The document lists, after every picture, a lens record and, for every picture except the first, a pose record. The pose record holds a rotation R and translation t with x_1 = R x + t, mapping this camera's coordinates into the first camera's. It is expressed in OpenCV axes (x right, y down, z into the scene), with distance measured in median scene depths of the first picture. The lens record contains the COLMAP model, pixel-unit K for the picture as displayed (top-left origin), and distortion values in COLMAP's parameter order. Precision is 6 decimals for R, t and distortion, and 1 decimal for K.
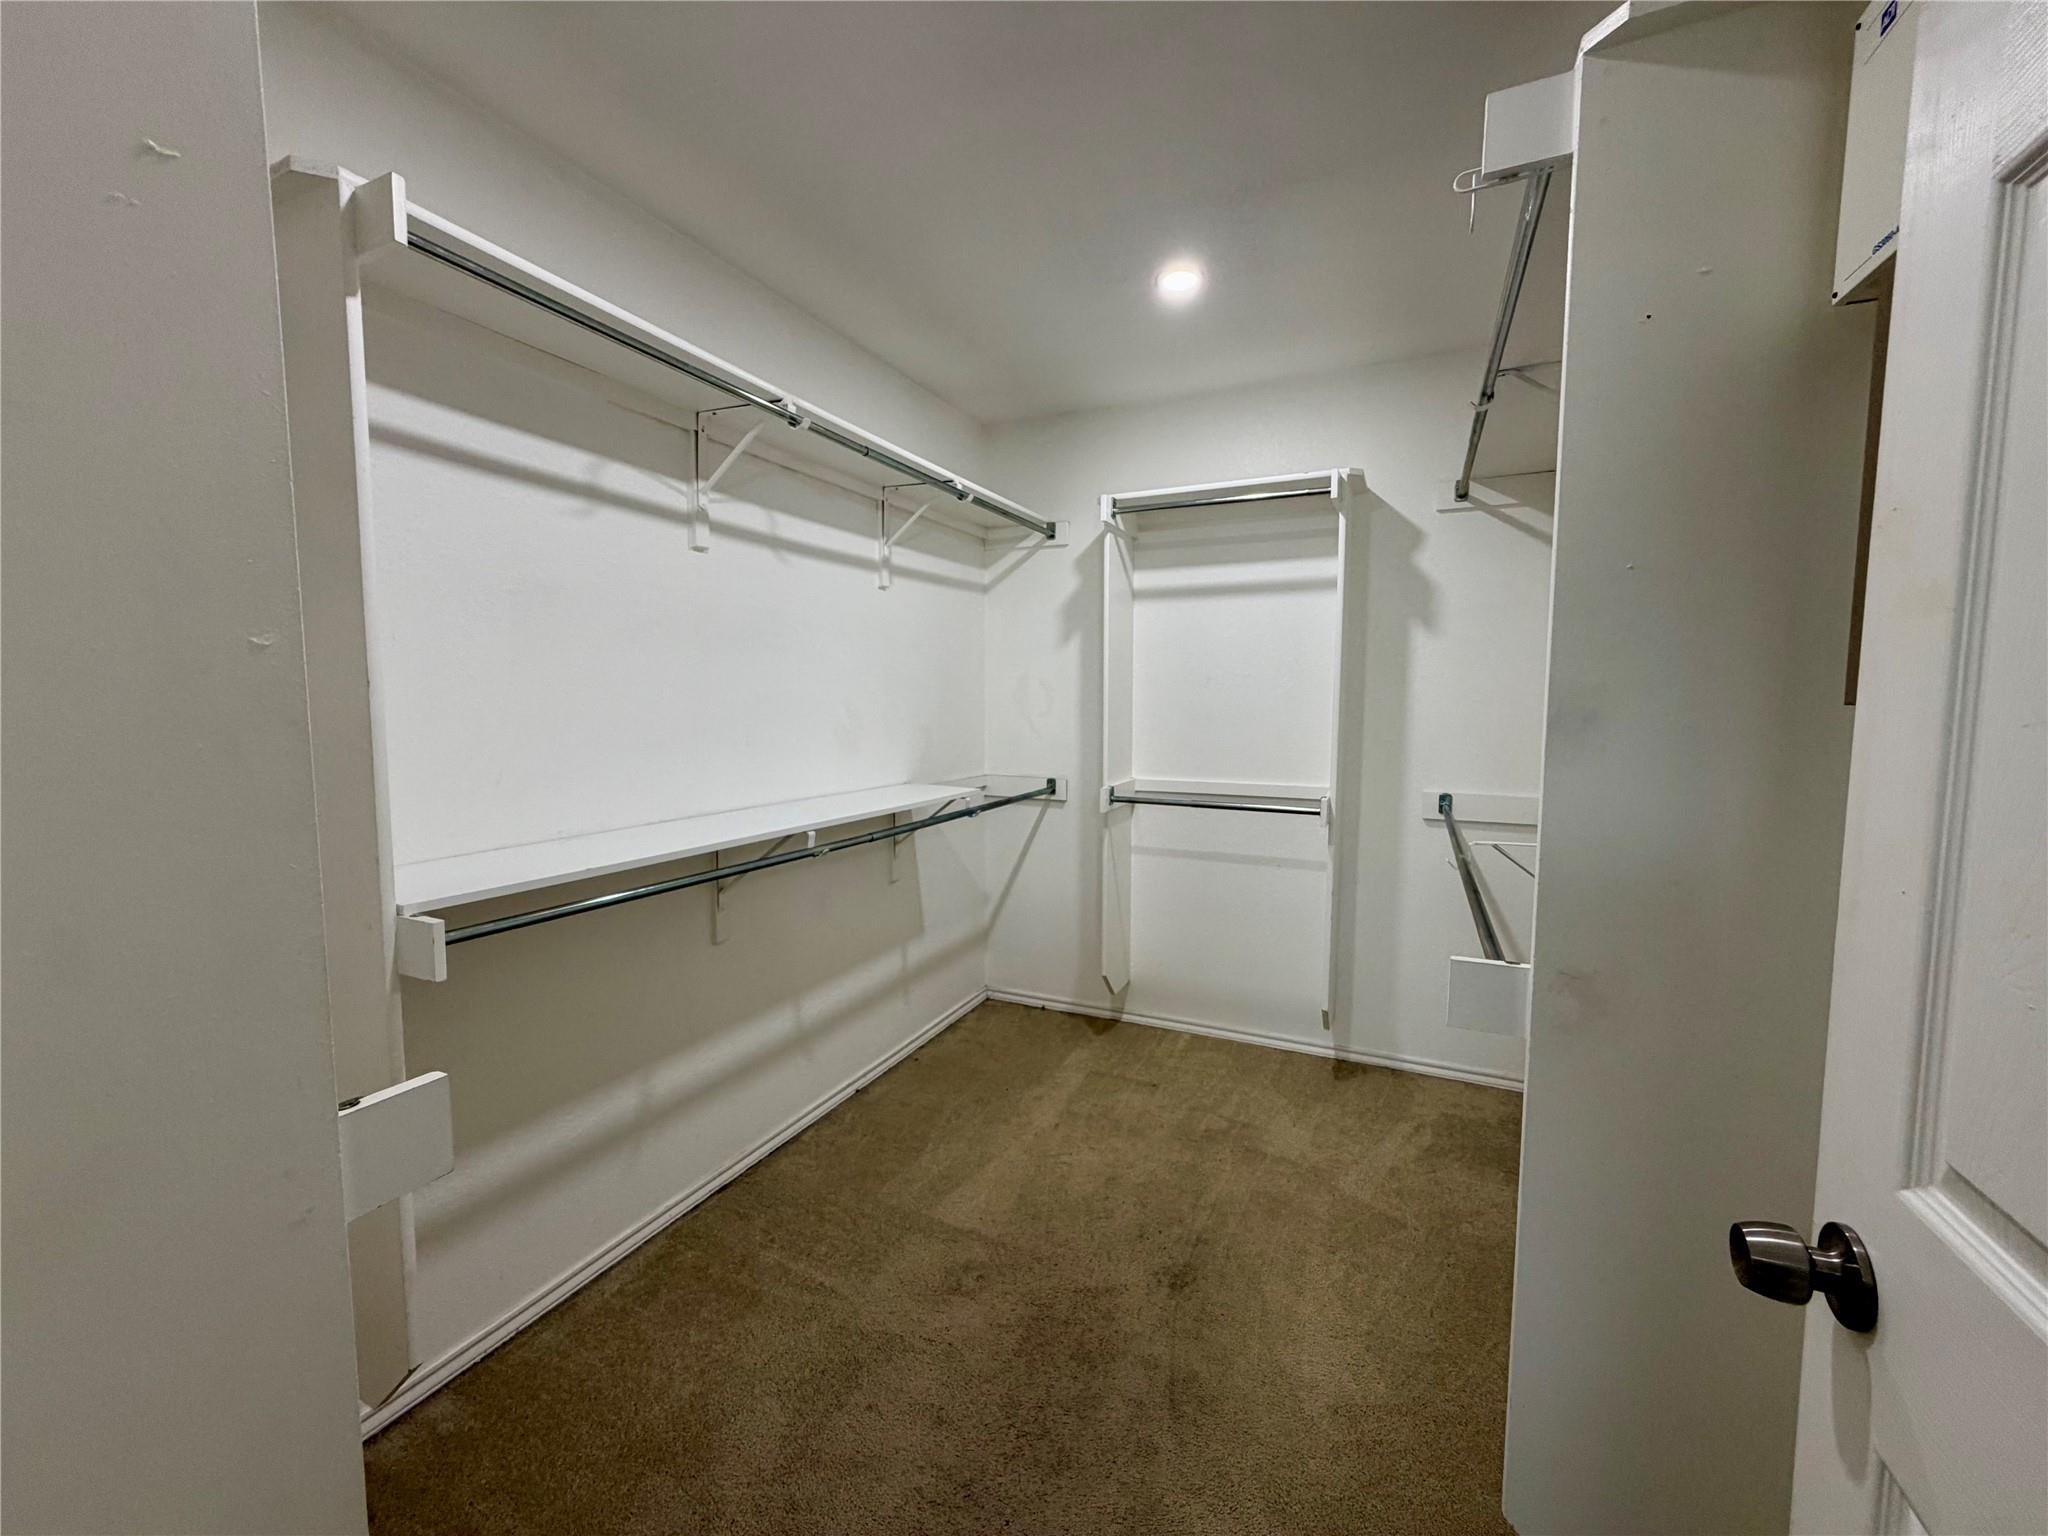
lens RADIAL K [[816.5, 0, 1023.1], [0, 816.5, 767.3], [0, 0, 1]] dist [0.000341, -0.000269]
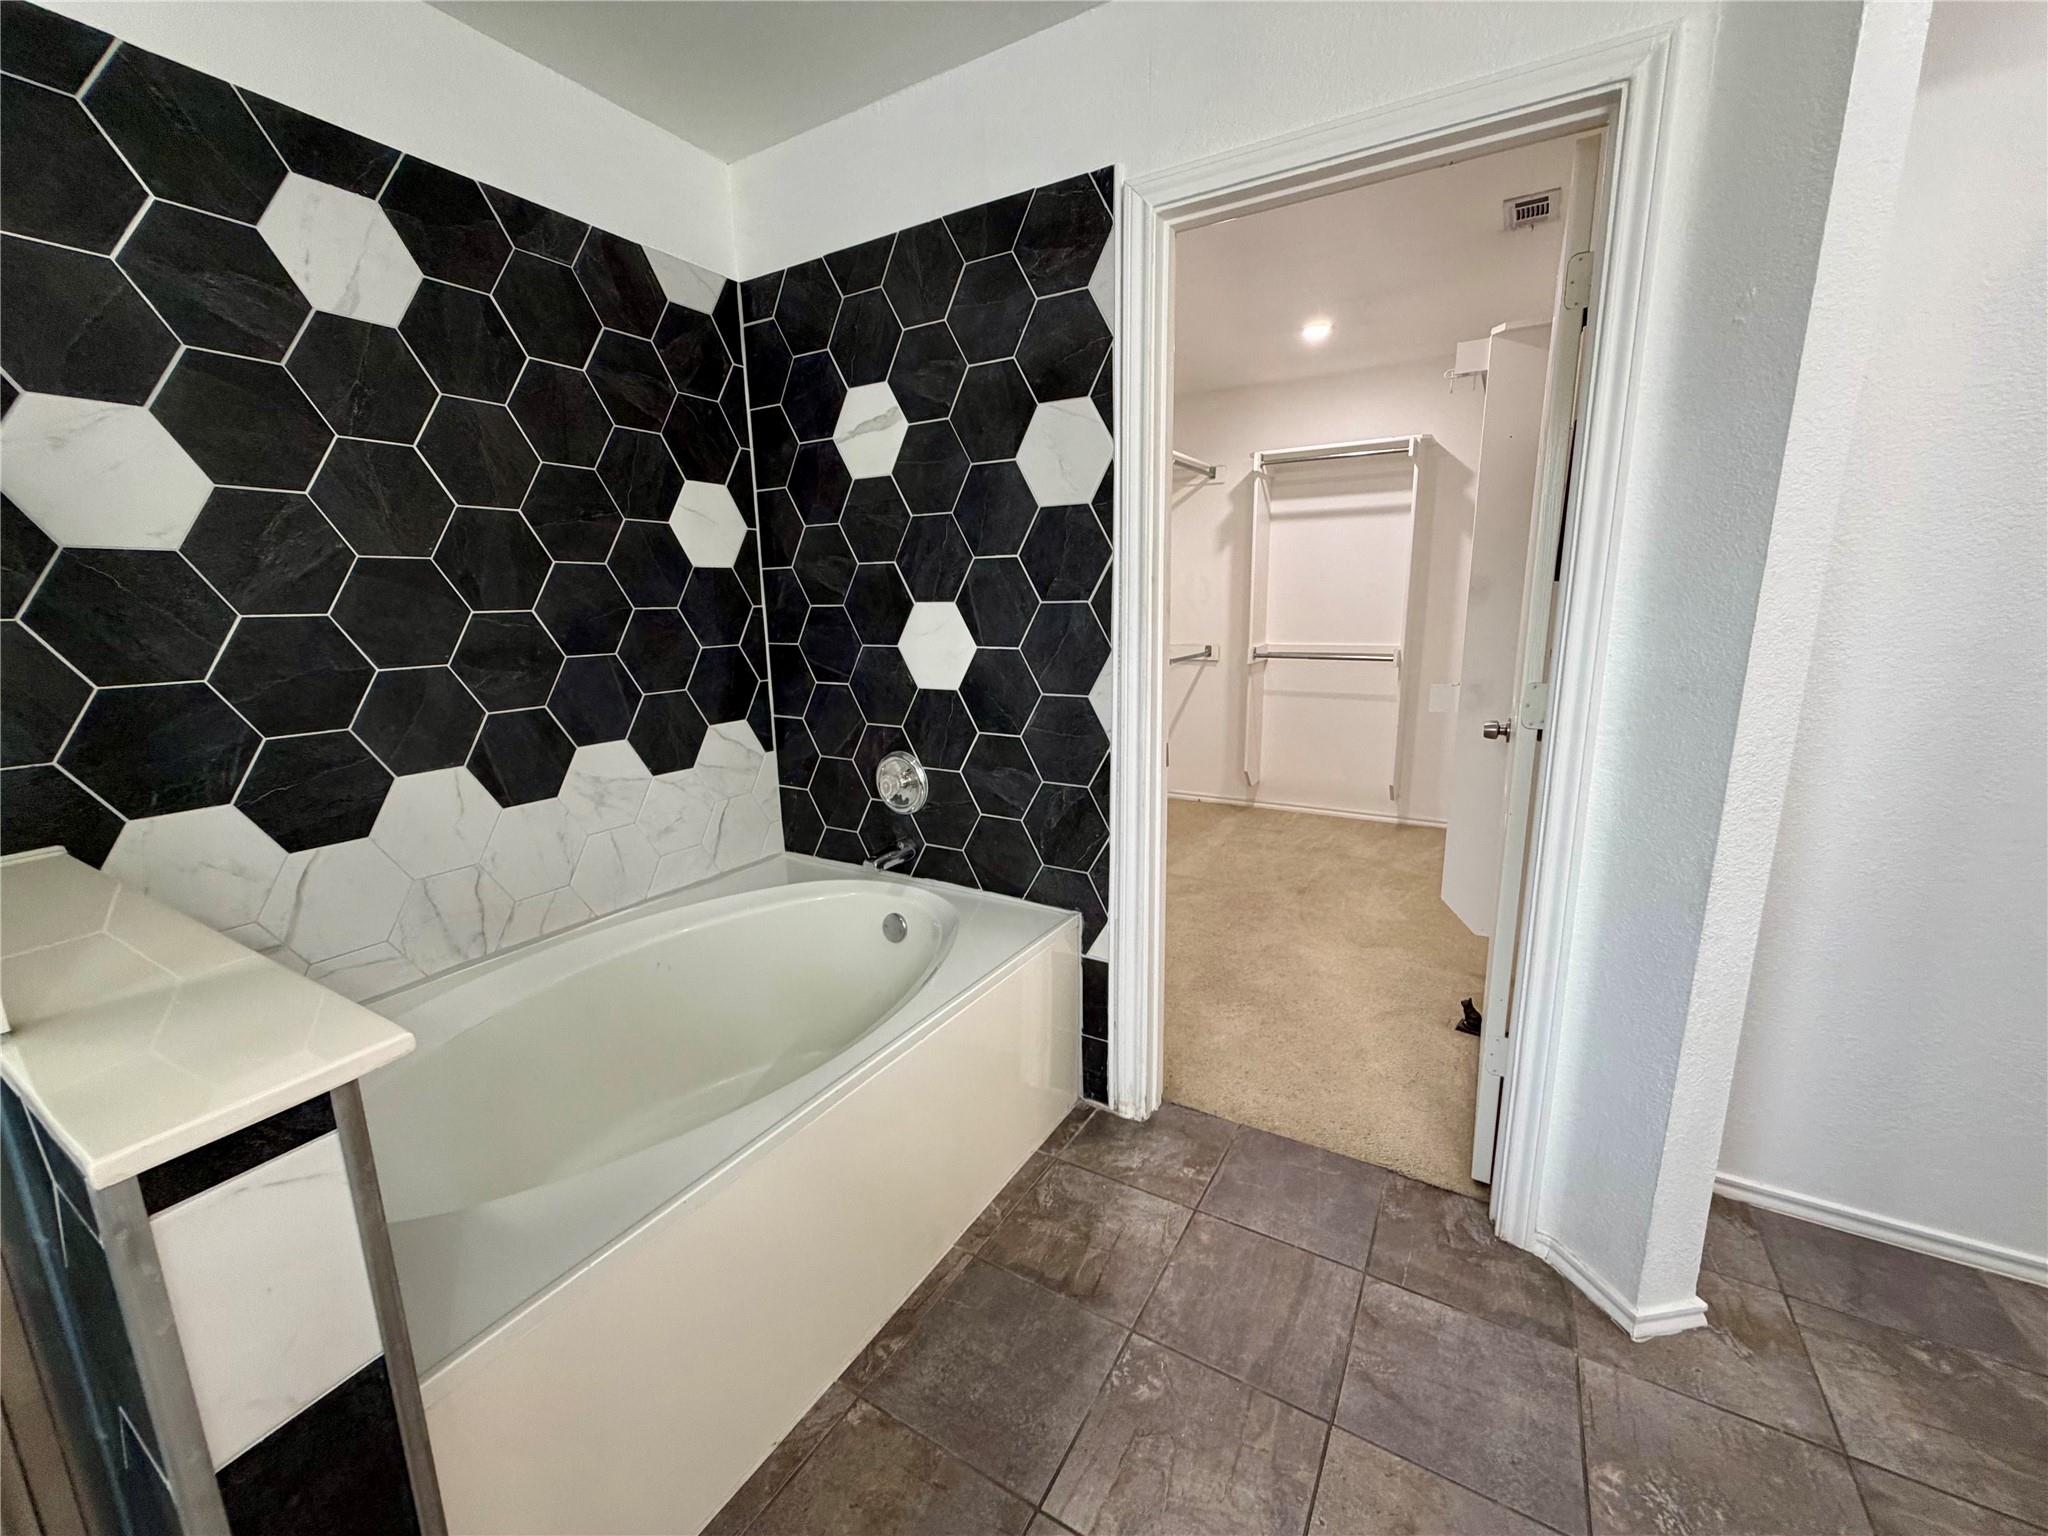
lens RADIAL K [[816.5, 0, 1023.1], [0, 816.5, 767.3], [0, 0, 1]] dist [0.000341, -0.000269]
pose [[0.995021, 0.002179, -0.099642, -0.165994], [0.009716, 0.992878, 0.118736, 0.058696], [0.099191, -0.119113, 0.987914, -0.570388]]
